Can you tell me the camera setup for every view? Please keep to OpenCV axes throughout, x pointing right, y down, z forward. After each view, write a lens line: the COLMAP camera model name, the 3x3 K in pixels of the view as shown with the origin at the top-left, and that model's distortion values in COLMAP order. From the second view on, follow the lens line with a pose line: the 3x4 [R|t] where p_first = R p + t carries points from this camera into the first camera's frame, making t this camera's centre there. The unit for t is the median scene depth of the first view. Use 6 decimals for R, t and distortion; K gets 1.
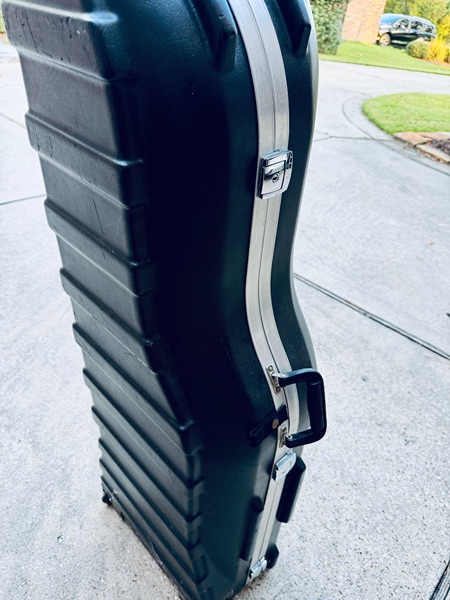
lens RADIAL K [[433.9, 0, 218.6], [0, 433.9, 296.9], [0, 0, 1]] dist [-0.021749, 0.000557]
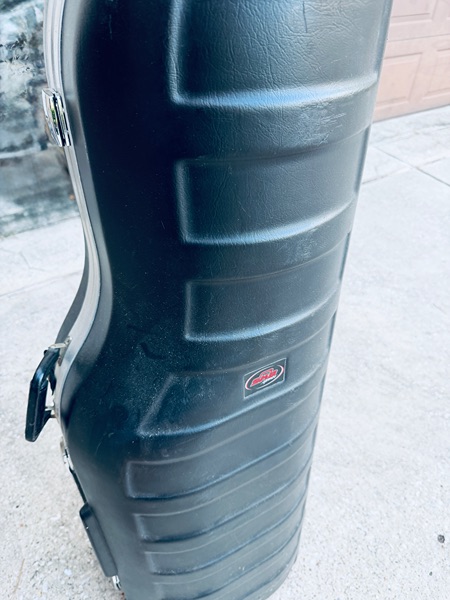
lens RADIAL K [[433.9, 0, 223.8], [0, 433.9, 303.6], [0, 0, 1]] dist [-0.021749, 0.000557]
pose [[-0.261869, 0.547222, -0.794967, 0.315305], [-0.597469, 0.554967, 0.578828, -0.255490], [0.757928, 0.626545, 0.181619, 0.459405]]
